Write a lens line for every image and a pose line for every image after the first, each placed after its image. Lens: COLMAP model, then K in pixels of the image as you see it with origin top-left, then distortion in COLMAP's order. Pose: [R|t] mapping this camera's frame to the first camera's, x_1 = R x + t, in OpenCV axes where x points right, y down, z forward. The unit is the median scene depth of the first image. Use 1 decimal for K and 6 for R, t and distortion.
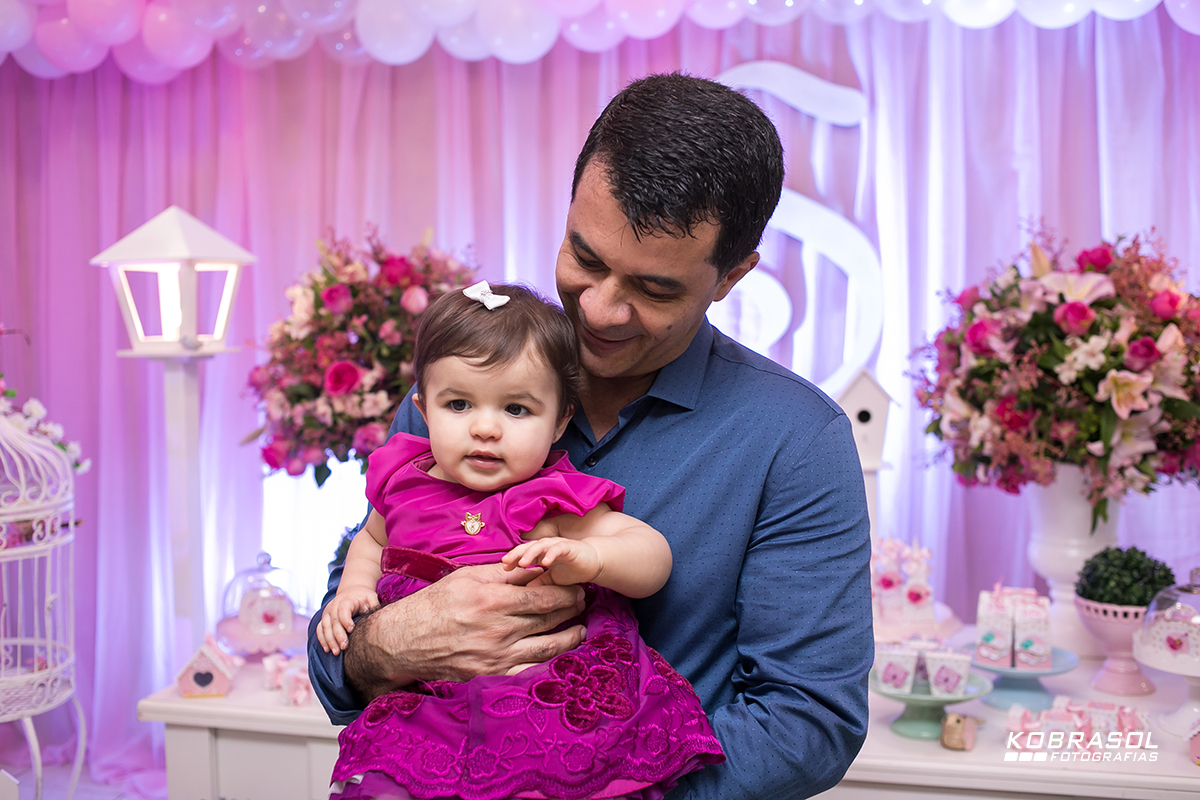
lens RADIAL K [[1259.9, 0, 600.0], [0, 1259.9, 400.0], [0, 0, 1]] dist [-0.090356, 0.111447]
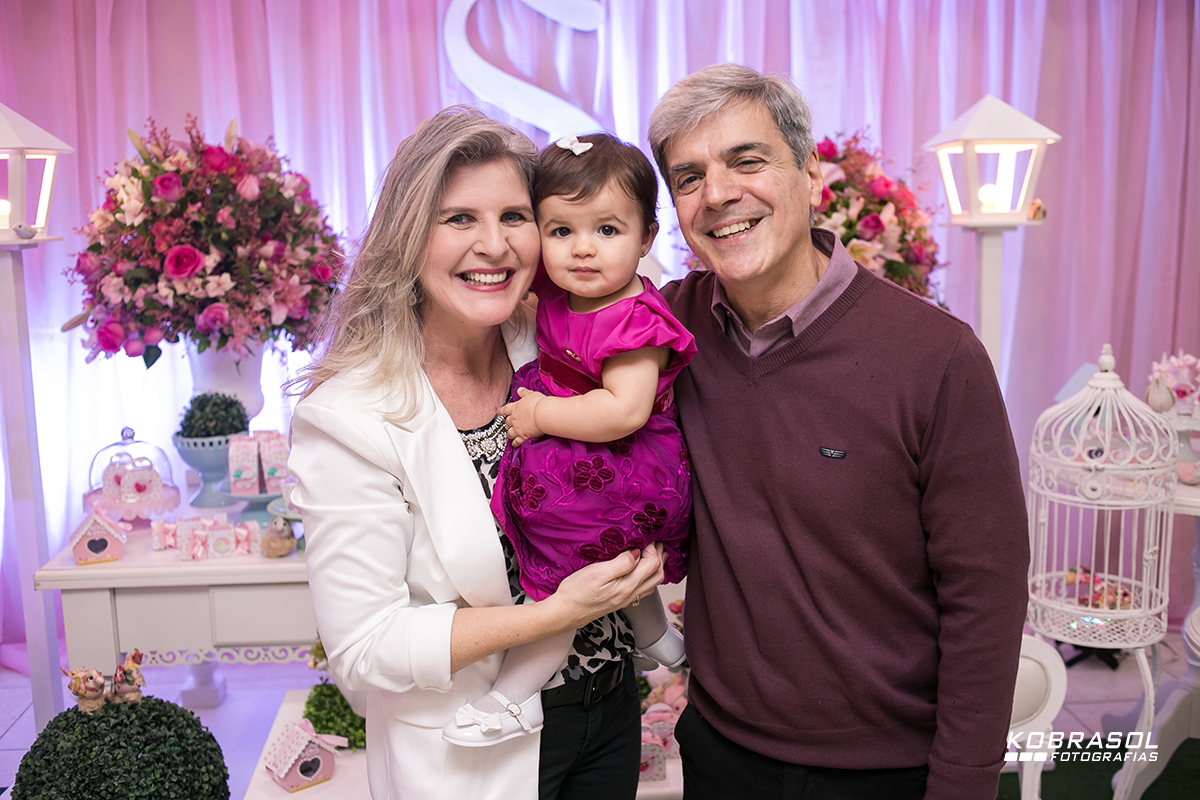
lens RADIAL K [[1202.9, 0, 600.0], [0, 1202.9, 400.0], [0, 0, 1]] dist [-0.089925, 0.109863]
pose [[0.949686, -0.058472, 0.307698, -0.199853], [0.028713, 0.994535, 0.100373, 0.008368], [-0.311886, -0.086488, 0.946175, -0.084653]]
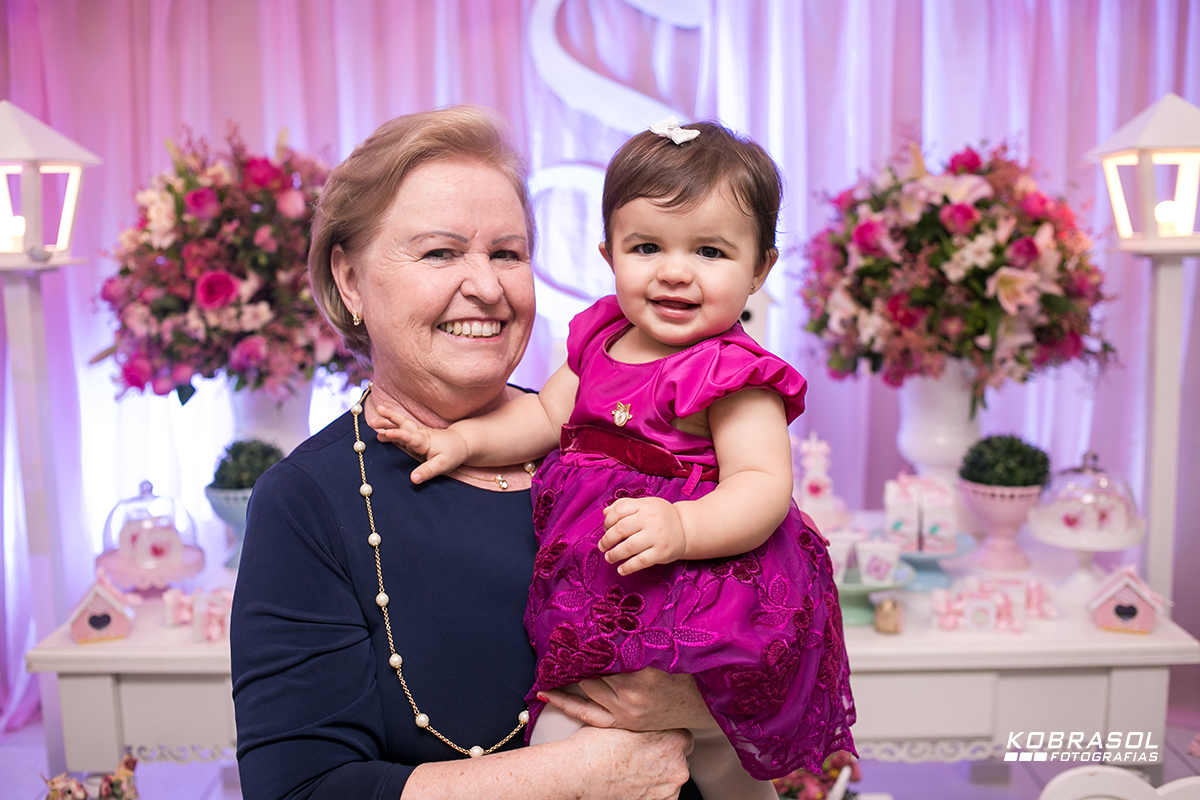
lens RADIAL K [[1216.7, 0, 600.0], [0, 1216.7, 400.0], [0, 0, 1]] dist [-0.087717, 0.099292]
pose [[0.974687, -0.039942, 0.219978, -0.136446], [0.021695, 0.996166, 0.084748, -0.005780], [-0.222519, -0.077830, 0.971817, 0.064919]]
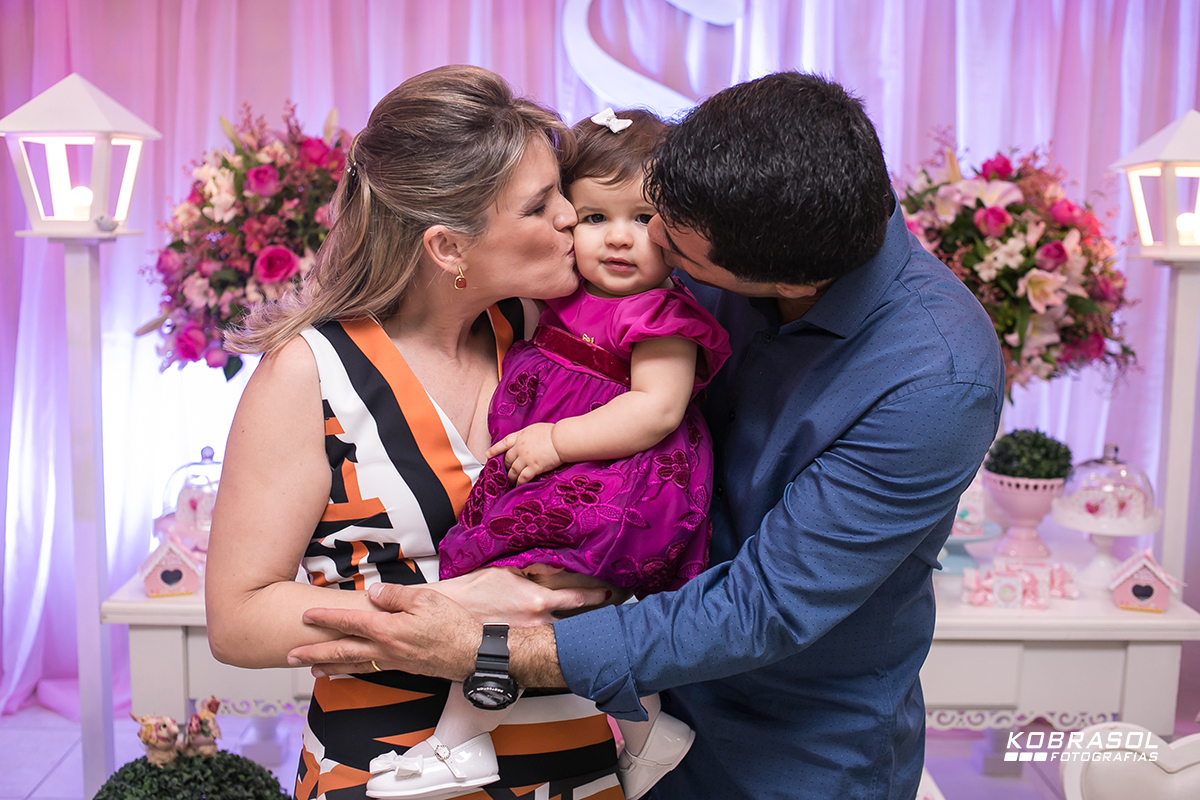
lens RADIAL K [[1341.7, 0, 600.0], [0, 1341.7, 400.0], [0, 0, 1]] dist [-0.082834, 0.082954]
pose [[0.967263, -0.007030, 0.253680, -0.240386], [-0.011257, 0.997444, 0.070565, 0.011828], [-0.253527, -0.071111, 0.964711, -0.054206]]
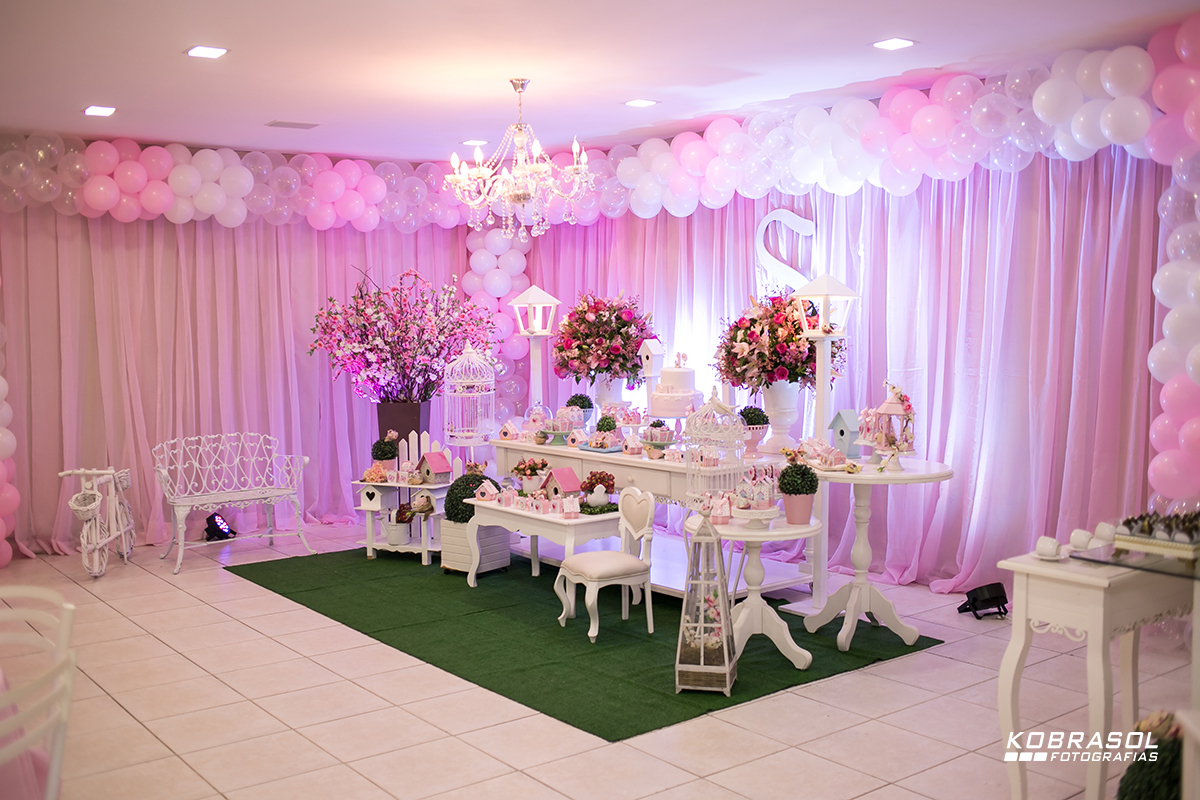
lens RADIAL K [[1165.2, 0, 600.1], [0, 1165.2, 372.0], [0, 0, 1]] dist [-0.074798, 0.005079]
pose [[0.781752, 0.025332, -0.623075, 1.651320], [-0.039814, 0.999164, -0.009331, 0.074820], [0.622317, 0.032101, 0.782107, -1.152343]]
